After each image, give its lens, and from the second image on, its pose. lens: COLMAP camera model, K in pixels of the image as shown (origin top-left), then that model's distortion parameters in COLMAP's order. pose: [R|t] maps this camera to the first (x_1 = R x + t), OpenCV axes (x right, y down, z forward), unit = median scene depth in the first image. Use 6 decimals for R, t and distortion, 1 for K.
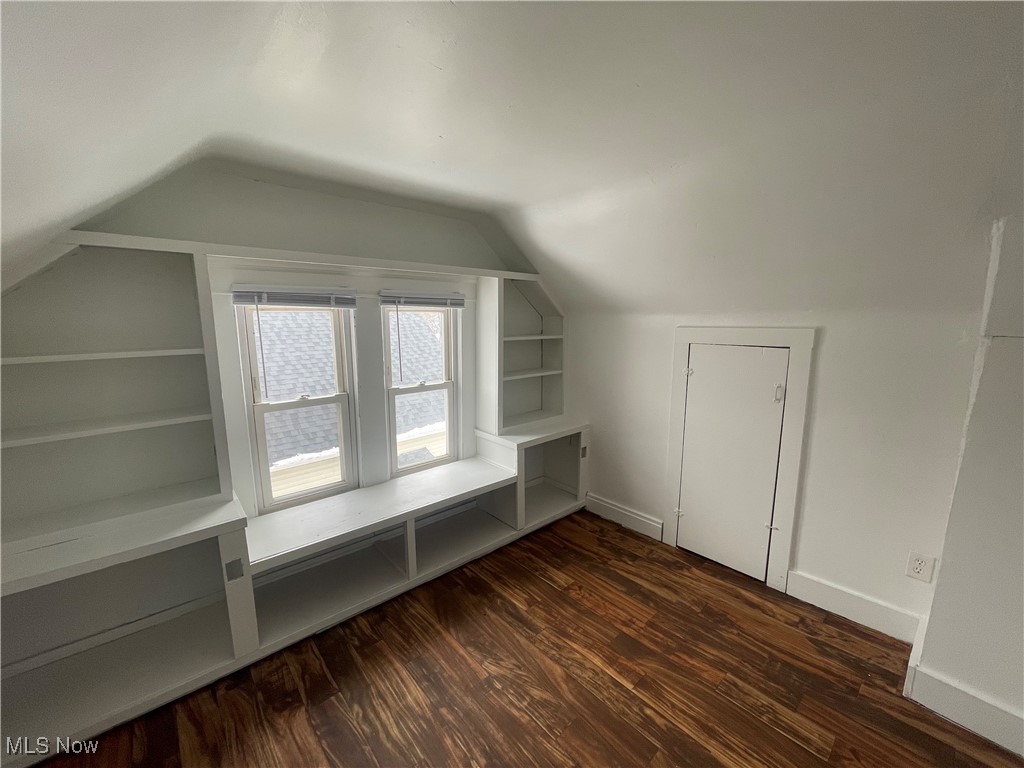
lens RADIAL K [[418.4, 0, 512.0], [0, 418.4, 384.0], [0, 0, 1]] dist [0.000824, -0.000065]
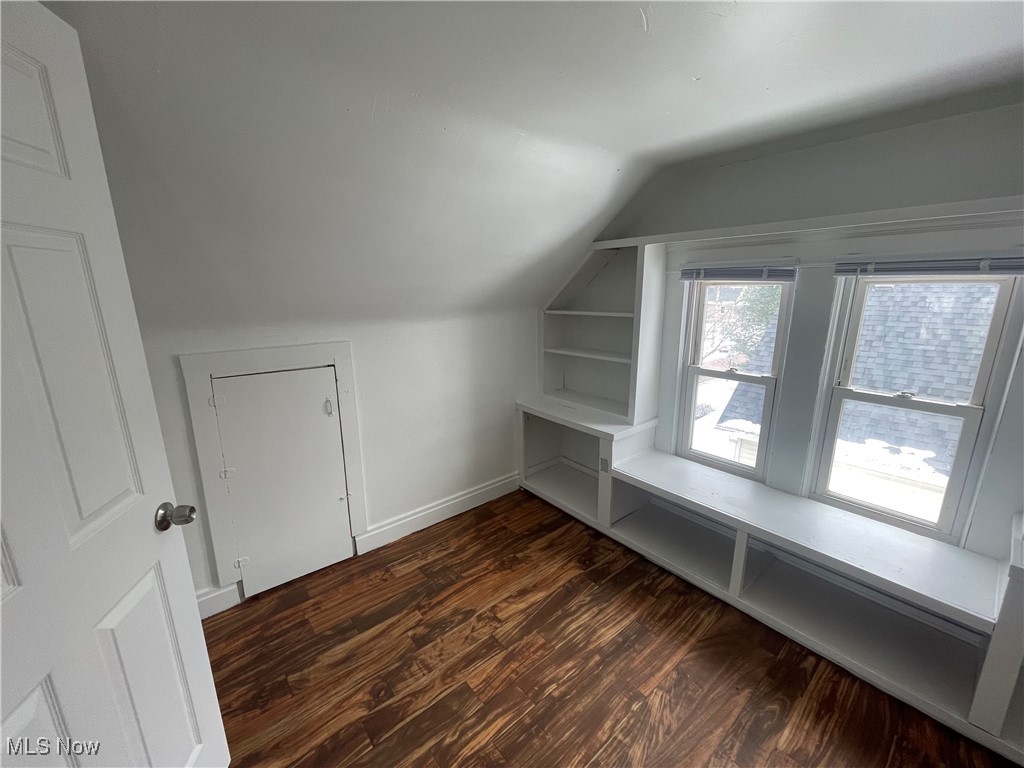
lens RADIAL K [[418.4, 0, 512.0], [0, 418.4, 384.0], [0, 0, 1]] dist [0.000824, -0.000065]
pose [[-0.044163, 0.220577, -0.974369, 0.649163], [-0.159074, 0.961325, 0.224834, -0.097793], [0.986278, 0.164926, -0.007367, 0.582869]]
